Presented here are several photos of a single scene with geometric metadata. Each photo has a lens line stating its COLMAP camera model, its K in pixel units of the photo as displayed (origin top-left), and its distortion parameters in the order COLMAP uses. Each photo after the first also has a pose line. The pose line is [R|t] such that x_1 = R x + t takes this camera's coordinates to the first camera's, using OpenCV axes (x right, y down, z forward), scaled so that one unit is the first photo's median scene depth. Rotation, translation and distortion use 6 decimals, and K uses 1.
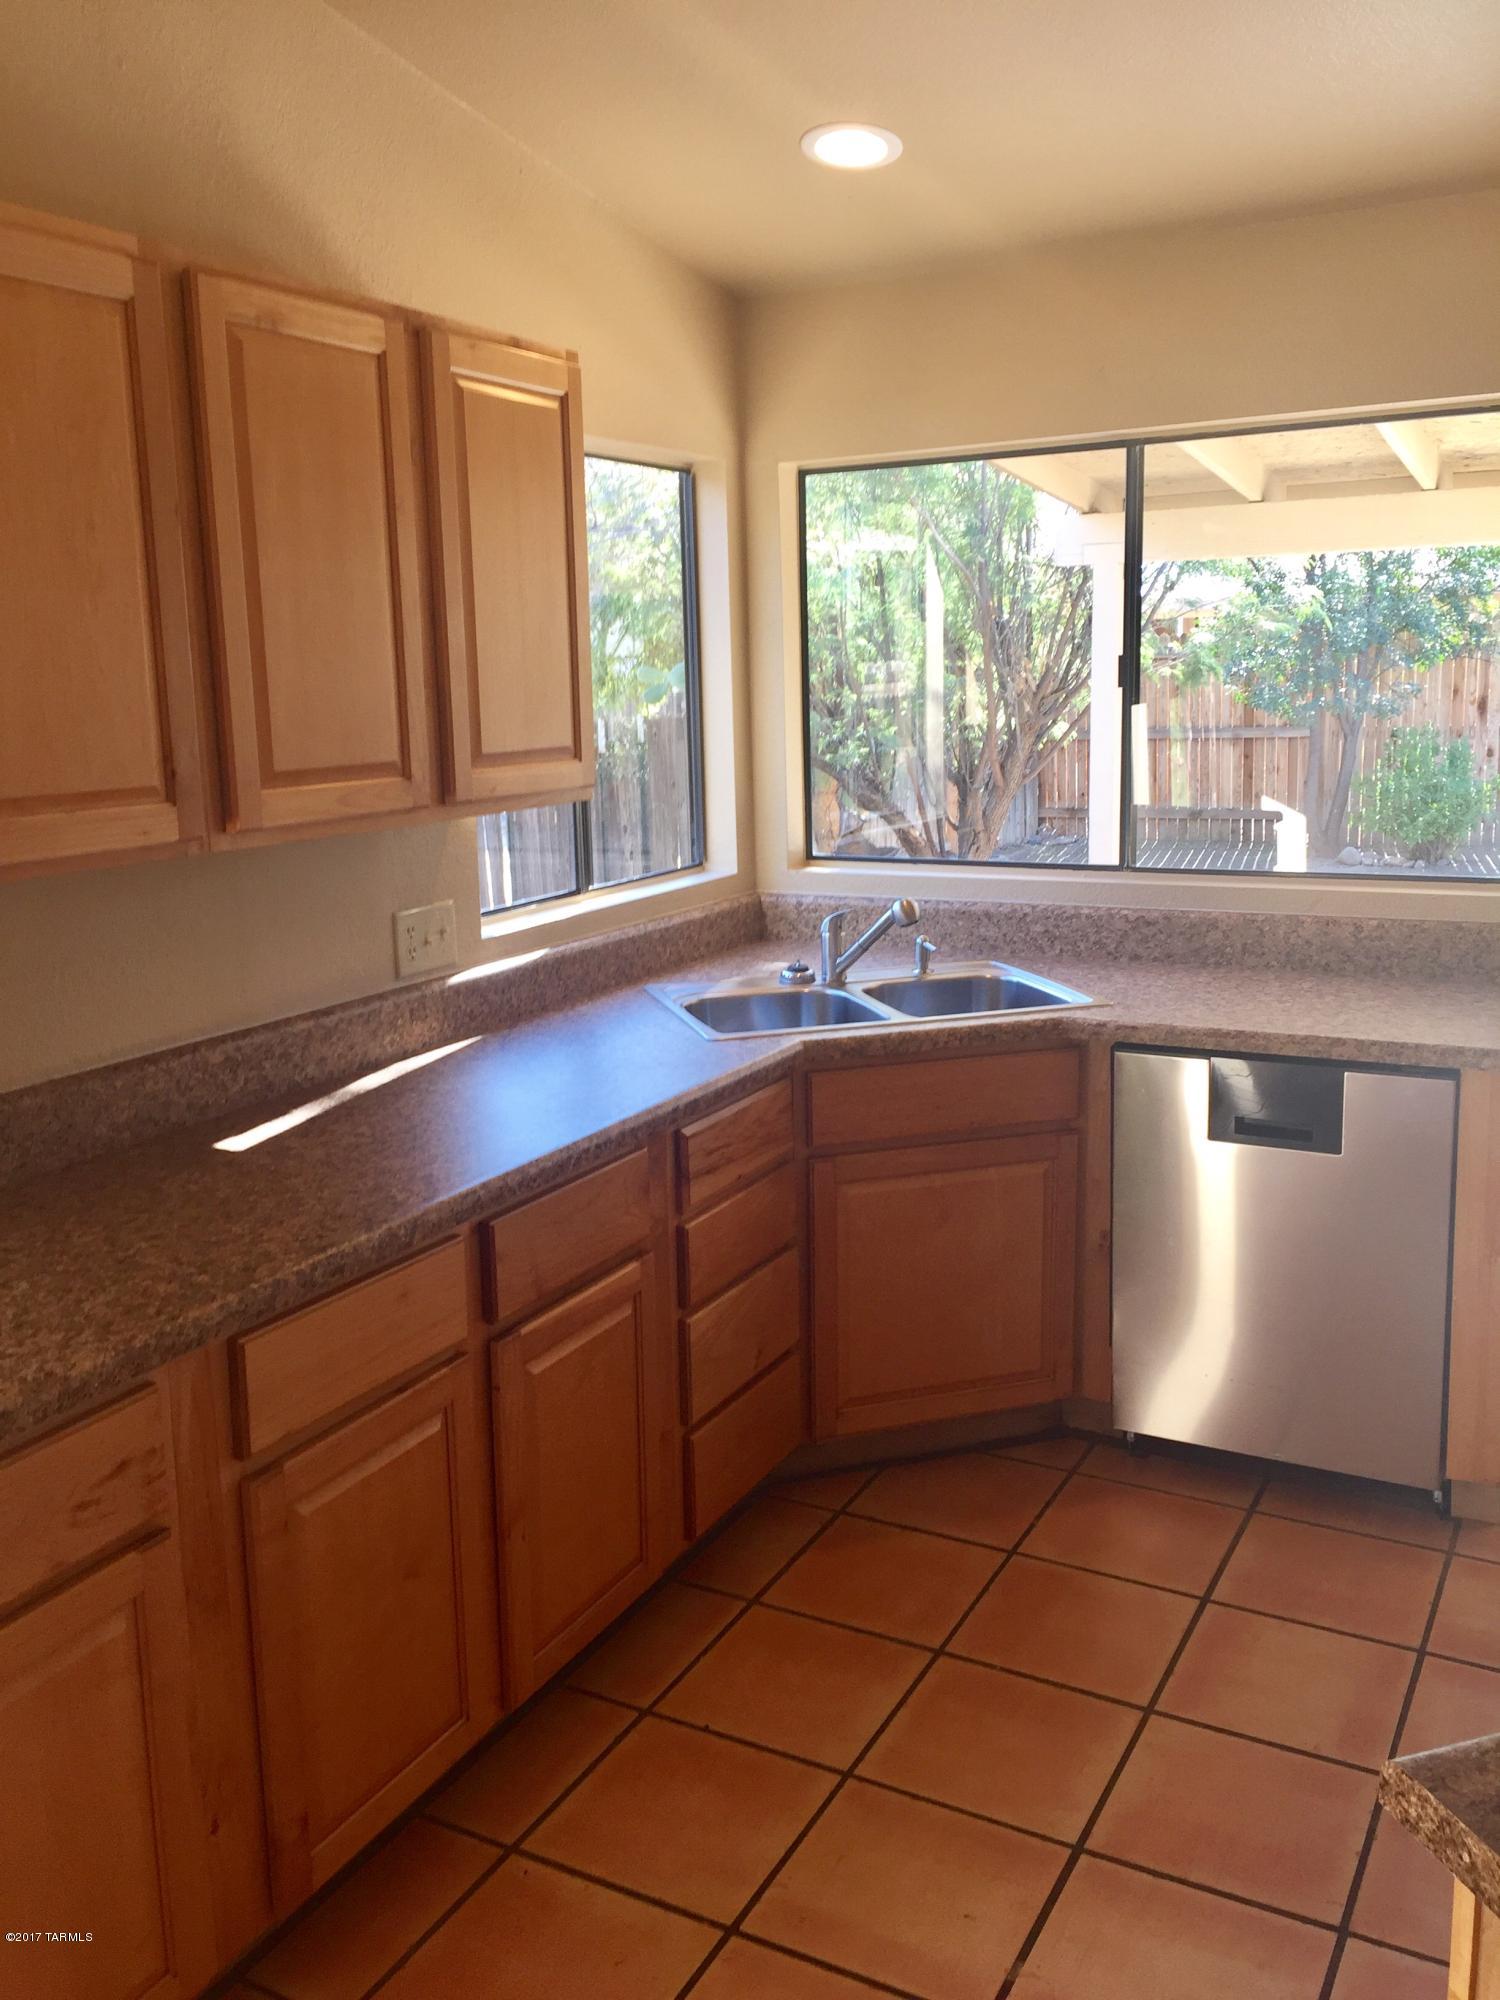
lens RADIAL K [[1728.0, 0, 750.0], [0, 1728.0, 1000.0], [0, 0, 1]] dist [0.075553, -0.011670]
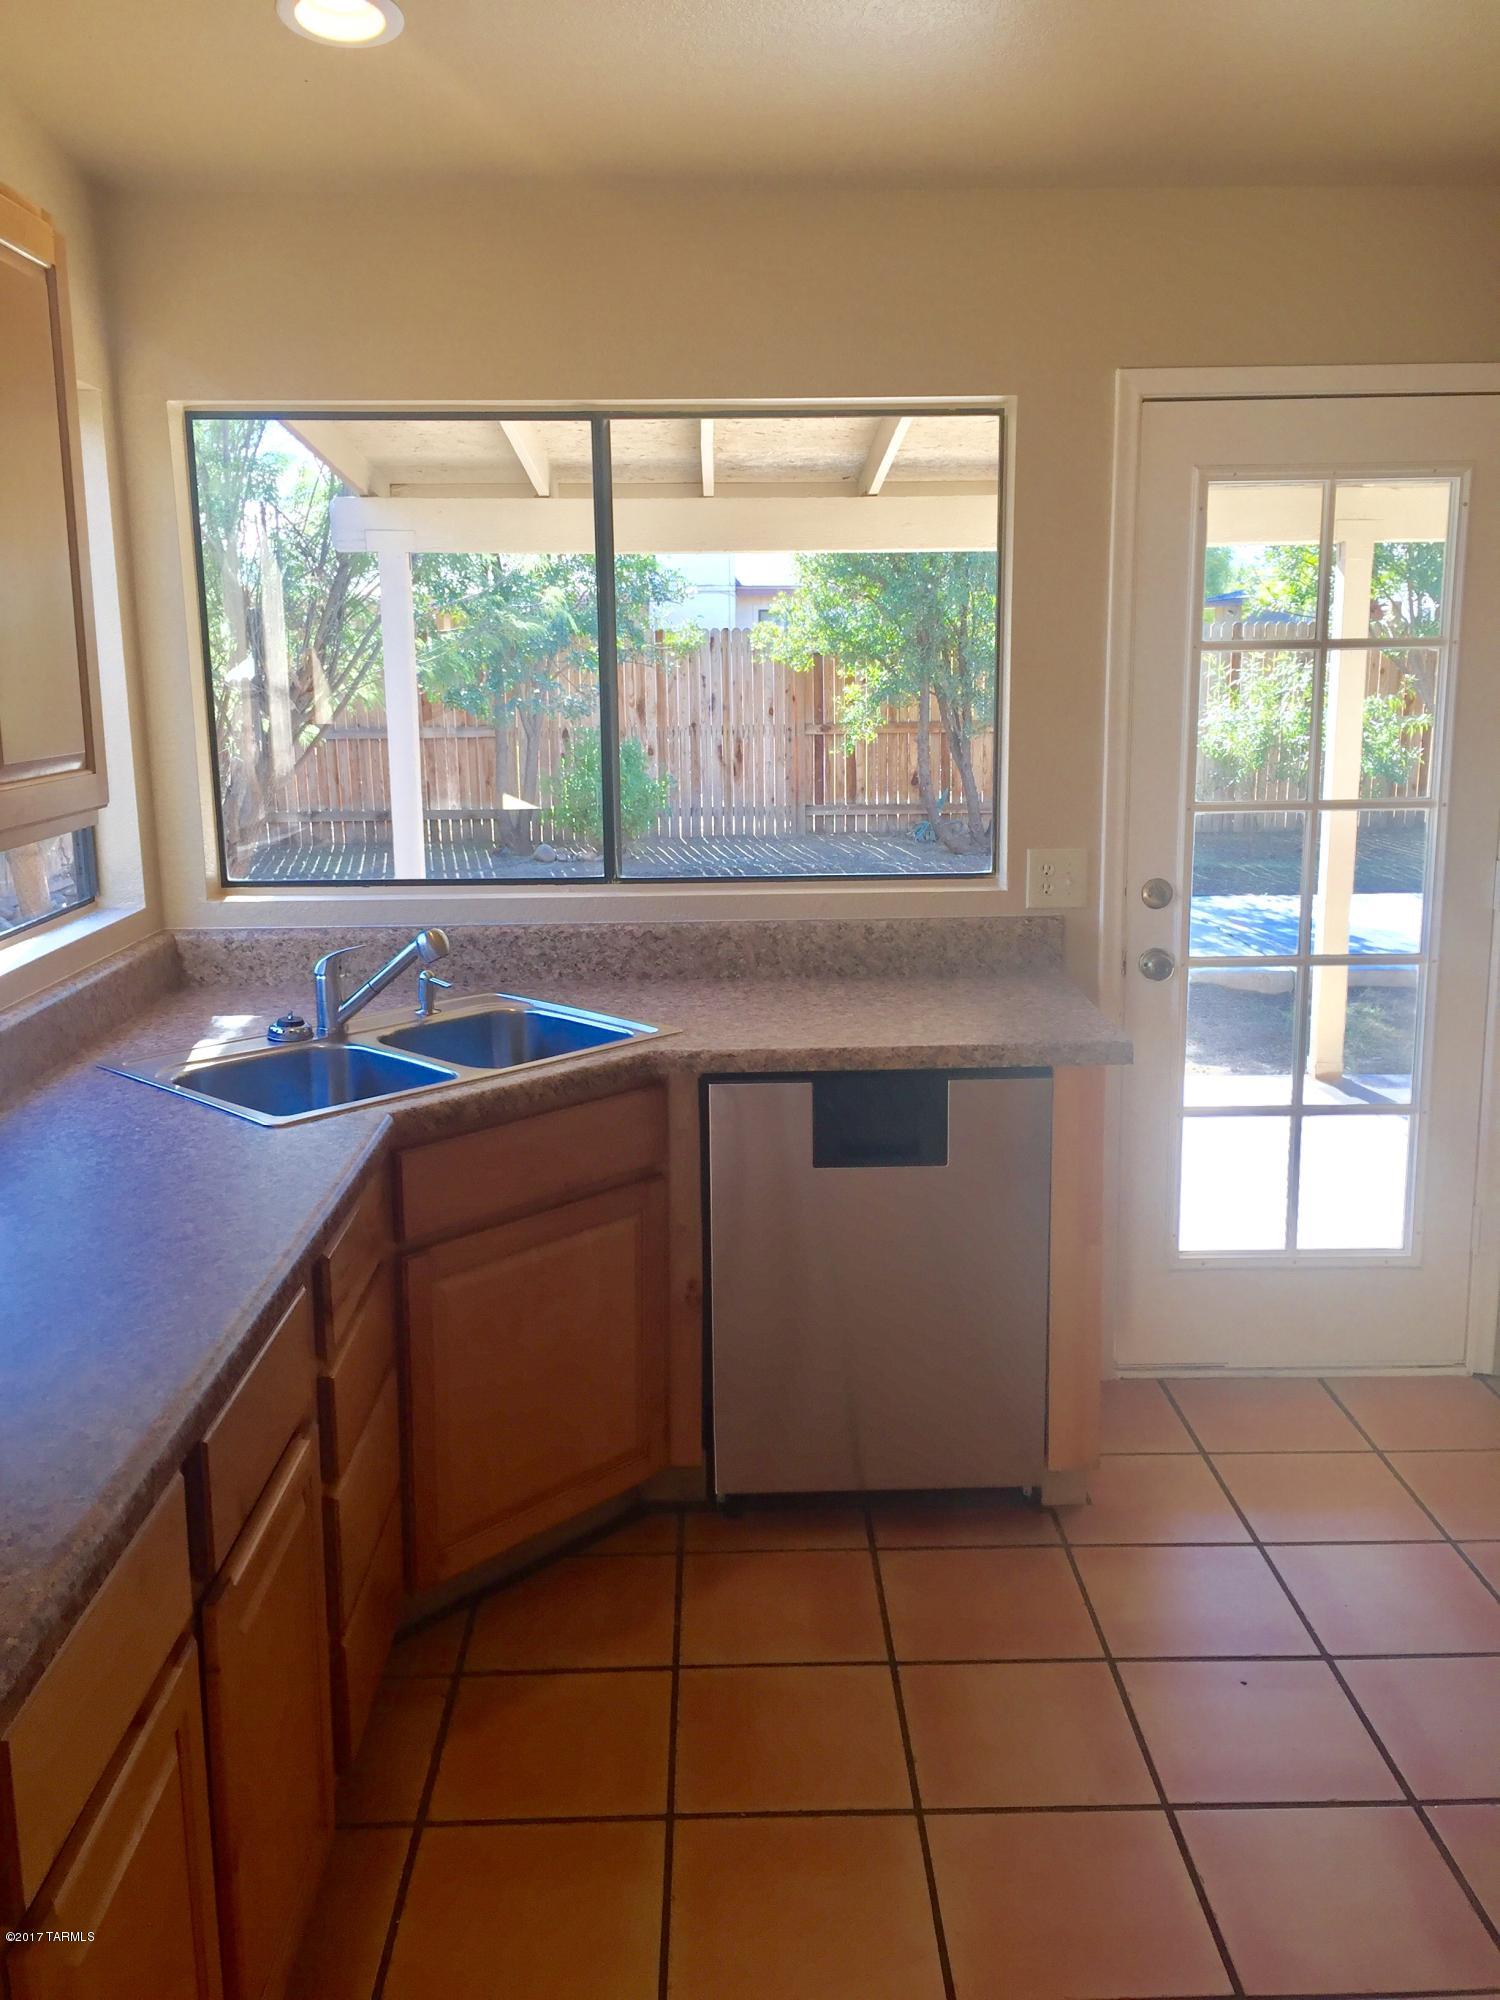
lens RADIAL K [[1728.0, 0, 750.0], [0, 1728.0, 1000.0], [0, 0, 1]] dist [0.075553, -0.011670]
pose [[0.869083, -0.084926, 0.487322, -0.186245], [0.084956, 0.996140, 0.022089, -0.028705], [-0.487316, 0.022204, 0.872943, 0.177691]]
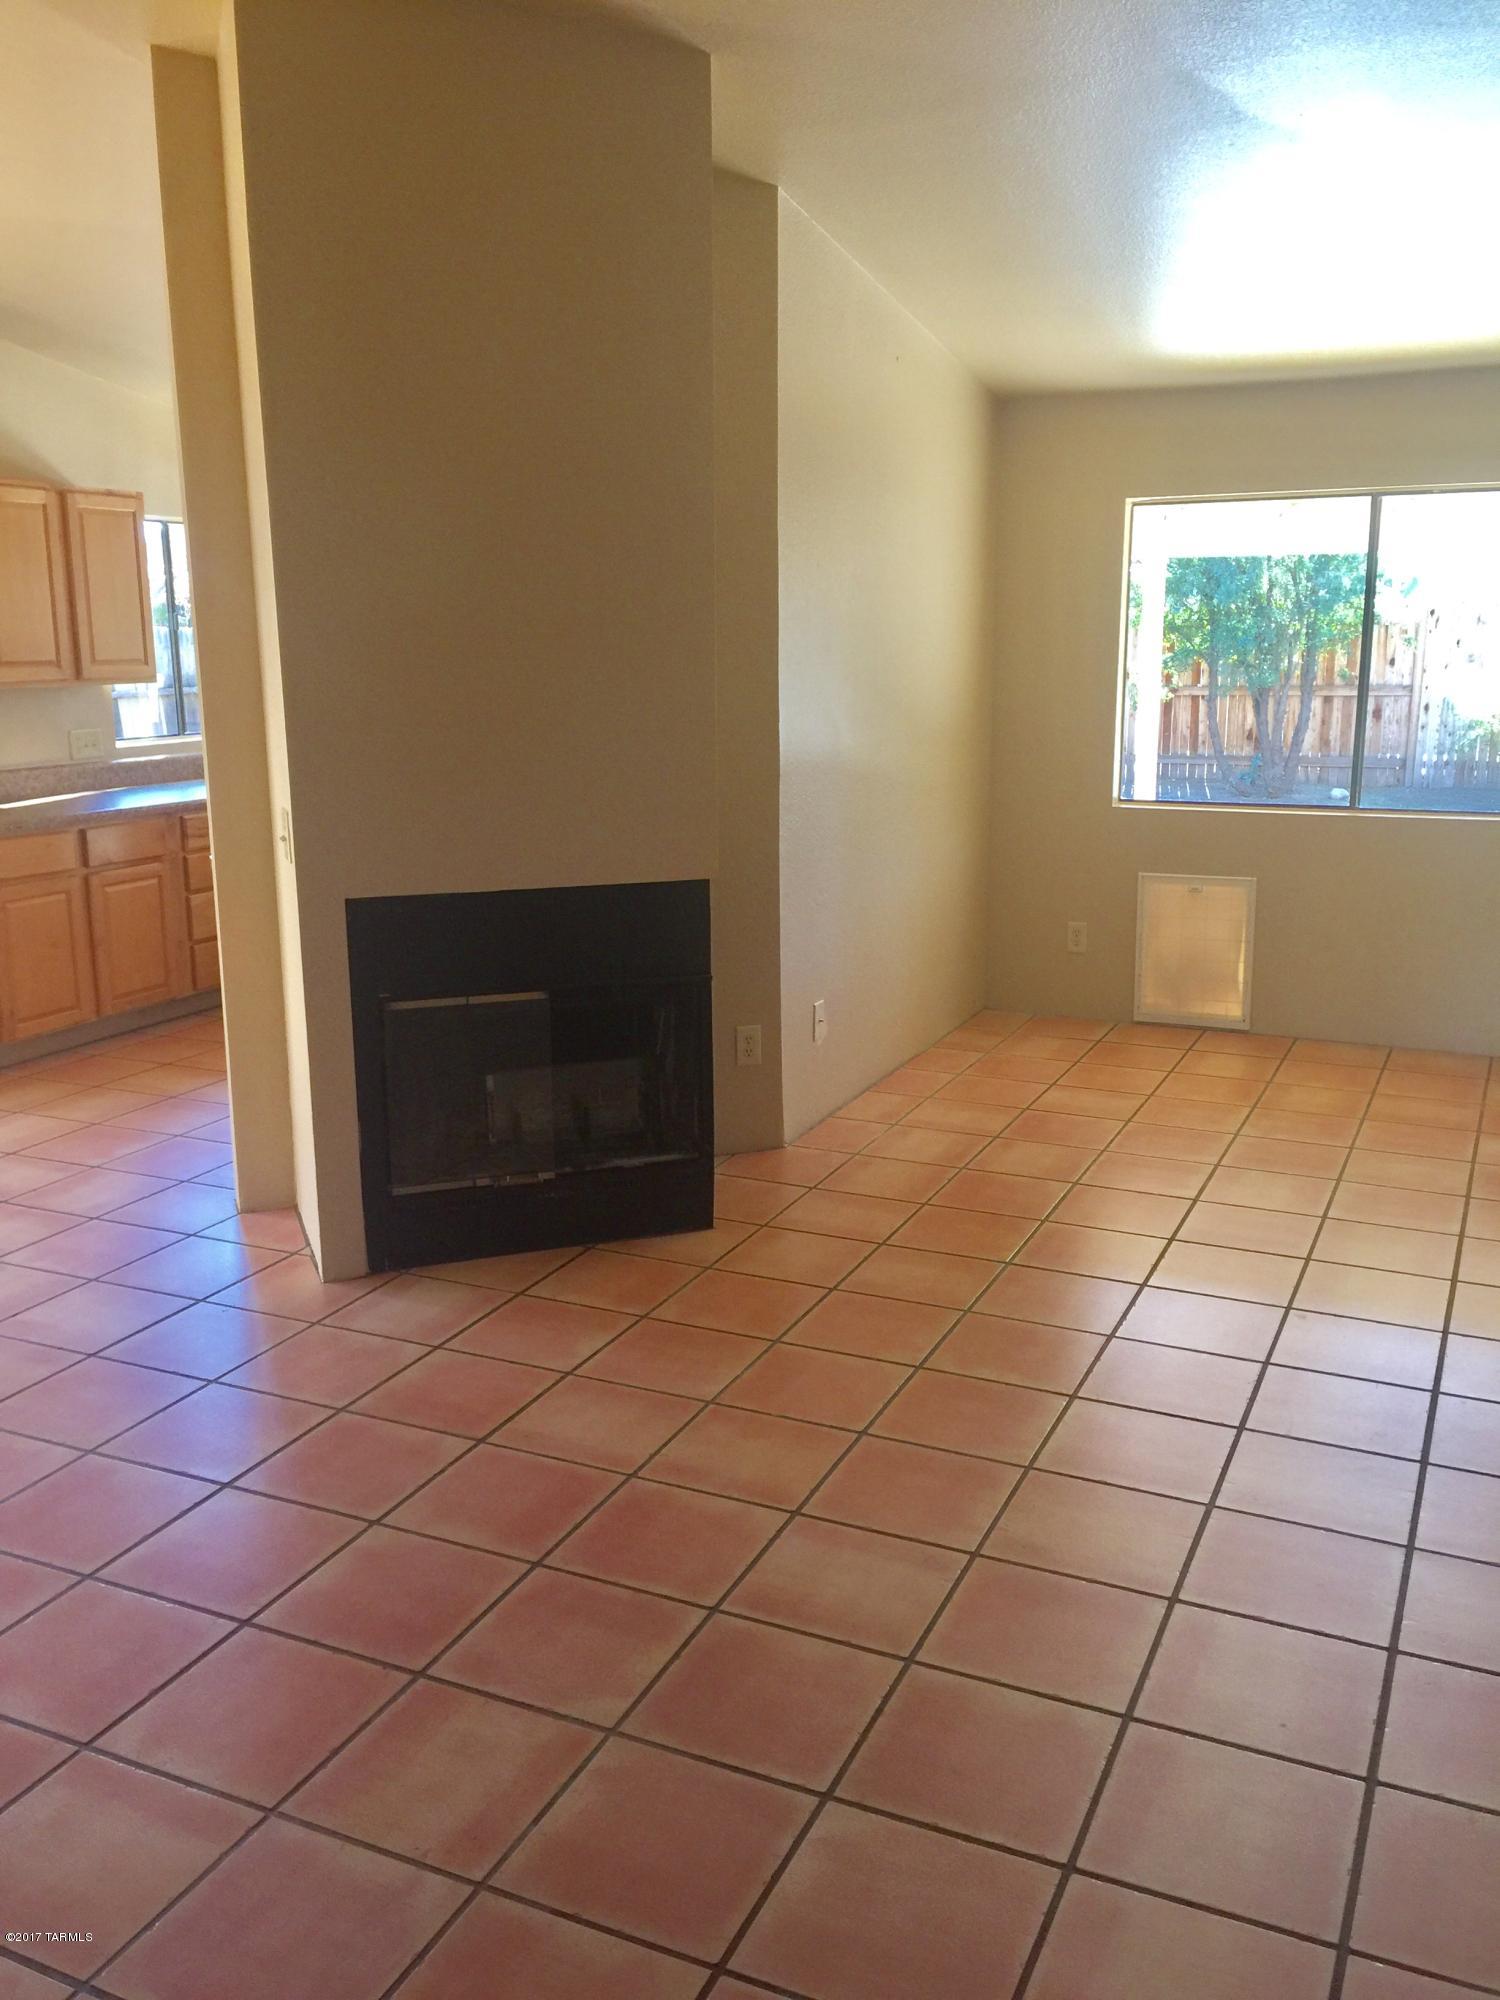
lens RADIAL K [[1728.0, 0, 750.0], [0, 1728.0, 1000.0], [0, 0, 1]] dist [0.075553, -0.011670]
pose [[0.996857, 0.005238, 0.079046, 0.445091], [-0.007258, 0.999654, 0.025293, 0.209296], [-0.078886, -0.025787, 0.996550, -1.208721]]
